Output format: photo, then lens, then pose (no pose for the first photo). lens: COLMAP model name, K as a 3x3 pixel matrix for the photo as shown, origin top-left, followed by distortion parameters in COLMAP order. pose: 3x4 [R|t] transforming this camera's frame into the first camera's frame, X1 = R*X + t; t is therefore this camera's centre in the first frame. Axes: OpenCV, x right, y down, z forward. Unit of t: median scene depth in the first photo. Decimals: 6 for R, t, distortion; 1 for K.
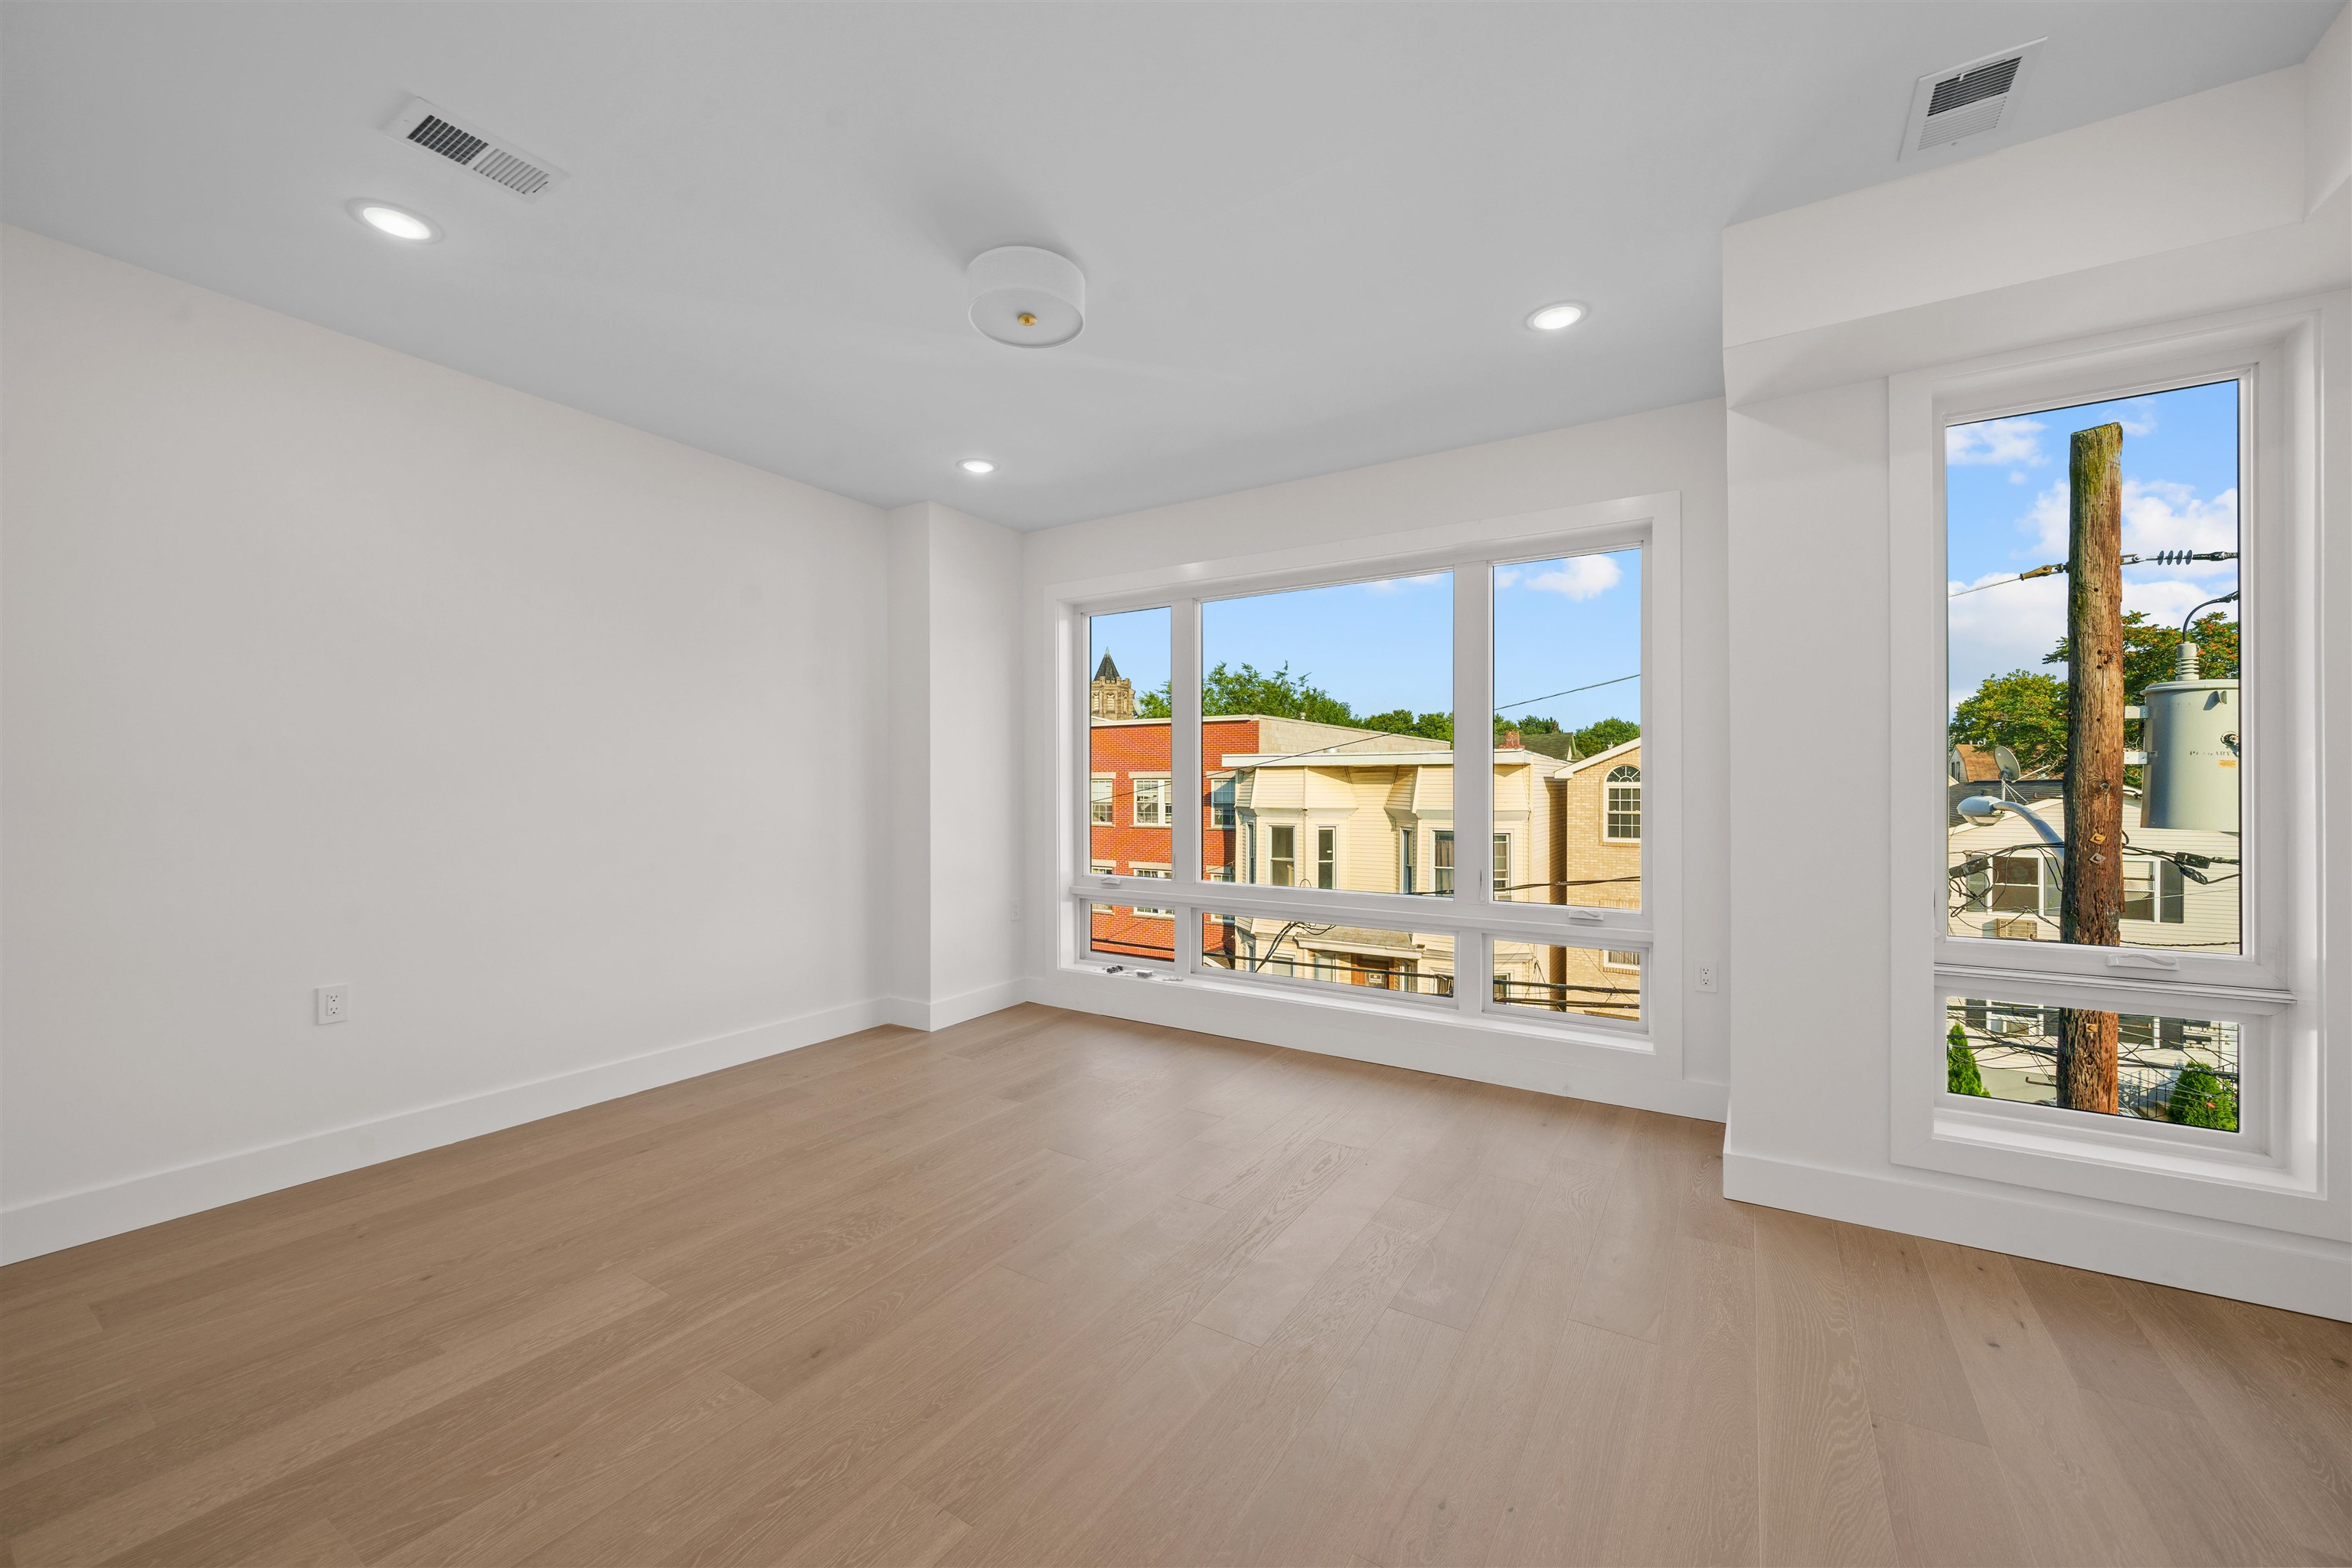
lens RADIAL K [[901.5, 0, 1173.2], [0, 901.5, 779.4], [0, 0, 1]] dist [-0.002662, -0.000079]
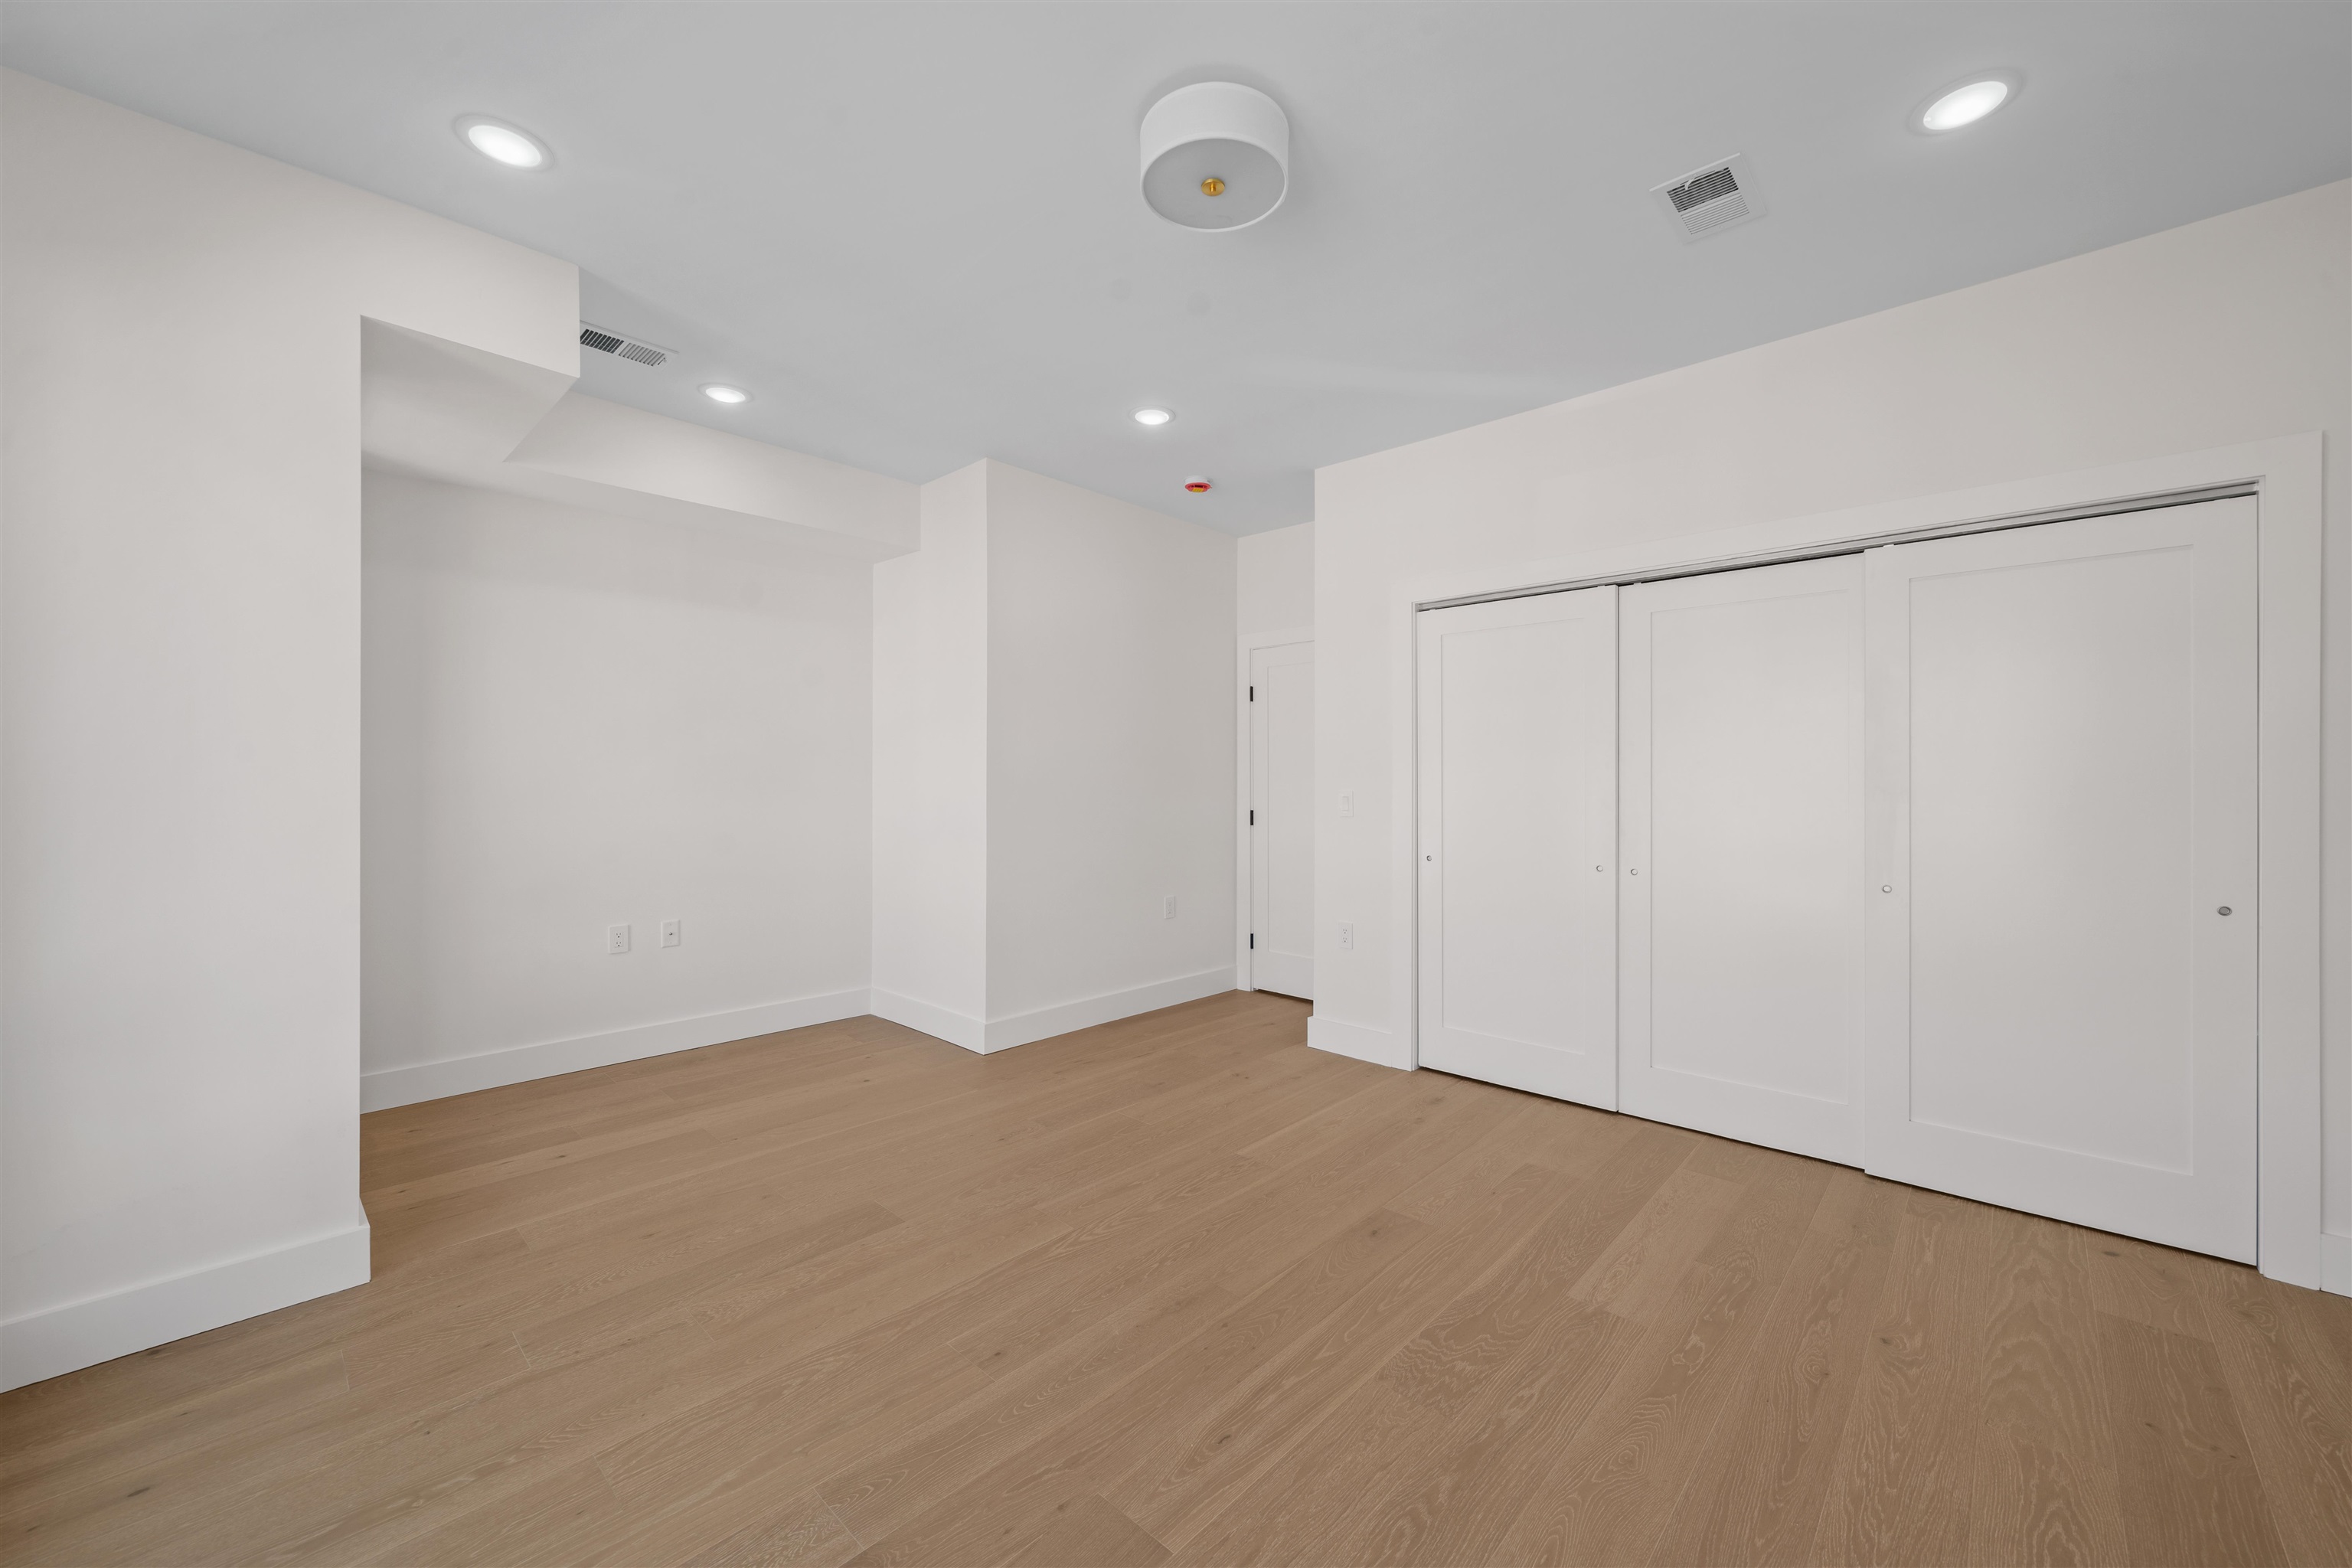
lens RADIAL K [[901.5, 0, 1176.1], [0, 901.5, 784.9], [0, 0, 1]] dist [-0.002662, -0.000079]
pose [[-0.982862, -0.004226, 0.184292, -0.158946], [-0.004192, 0.999991, 0.000576, 0.005550], [-0.184293, -0.000206, -0.982871, 1.029844]]
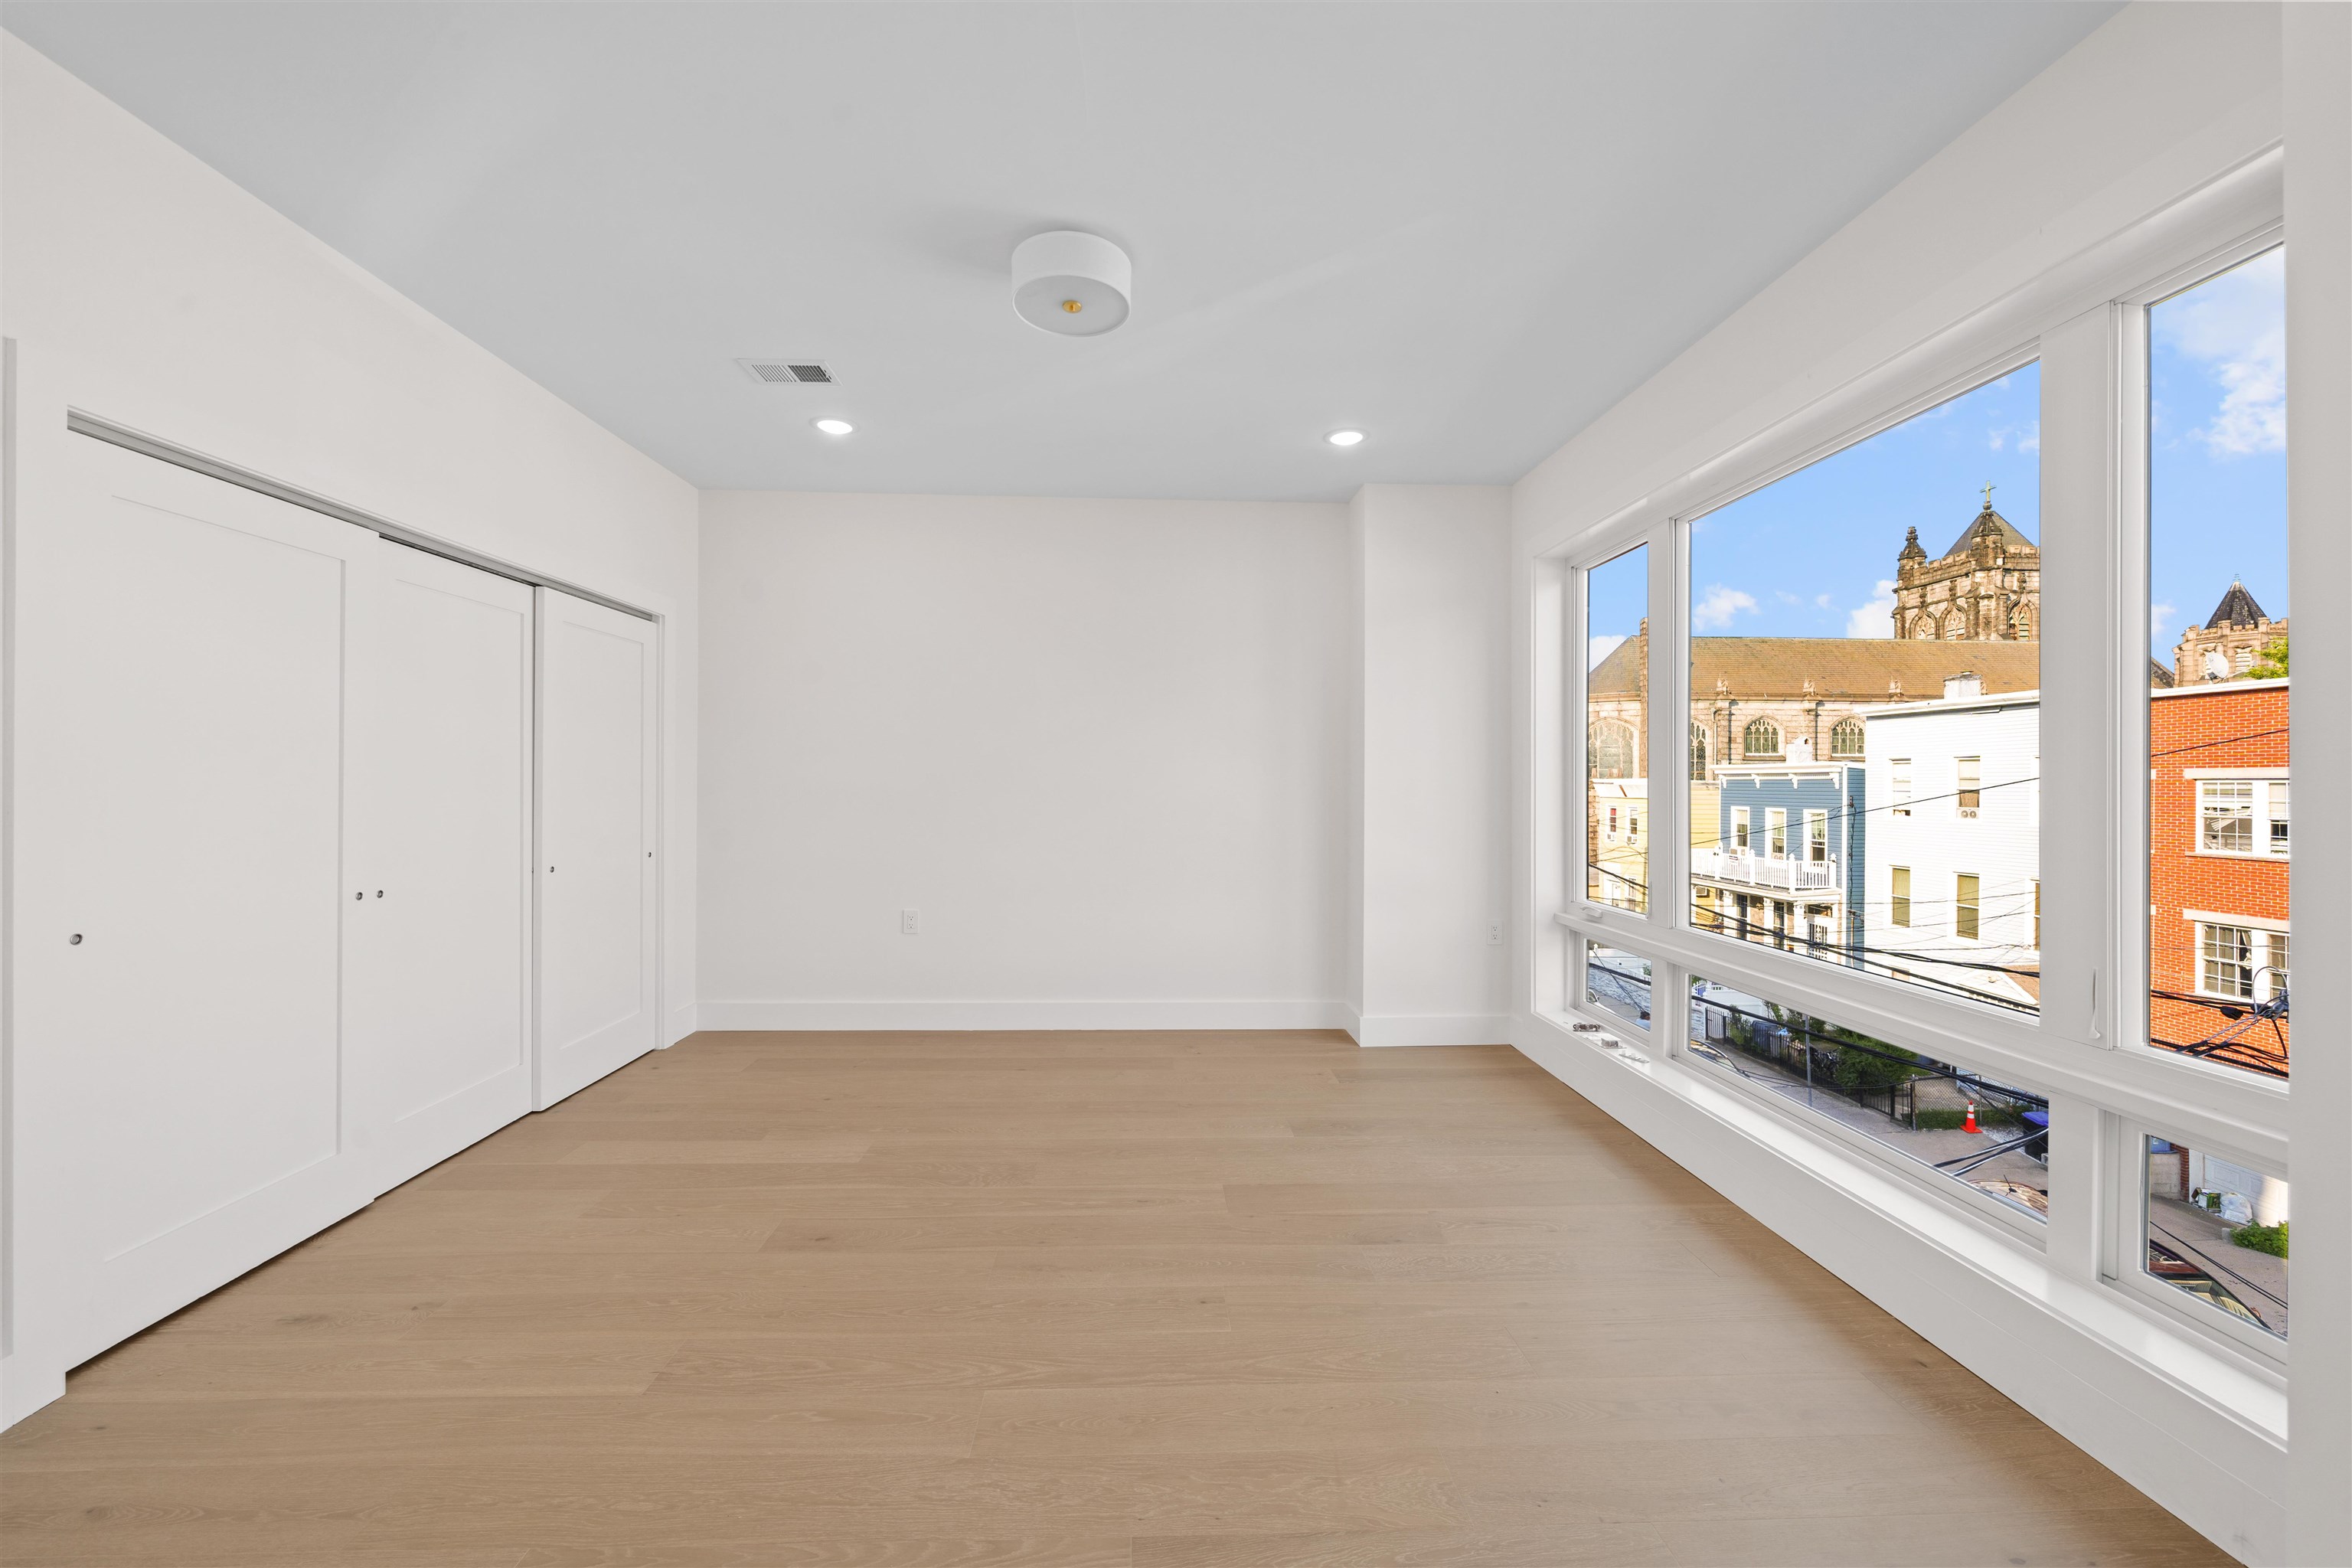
lens RADIAL K [[901.5, 0, 1169.4], [0, 901.5, 781.6], [0, 0, 1]] dist [-0.002662, -0.000079]
pose [[0.569479, 0.002139, -0.822003, 0.406257], [-0.000675, 0.999997, 0.002135, 0.000492], [0.822005, -0.000661, 0.569479, 0.308889]]
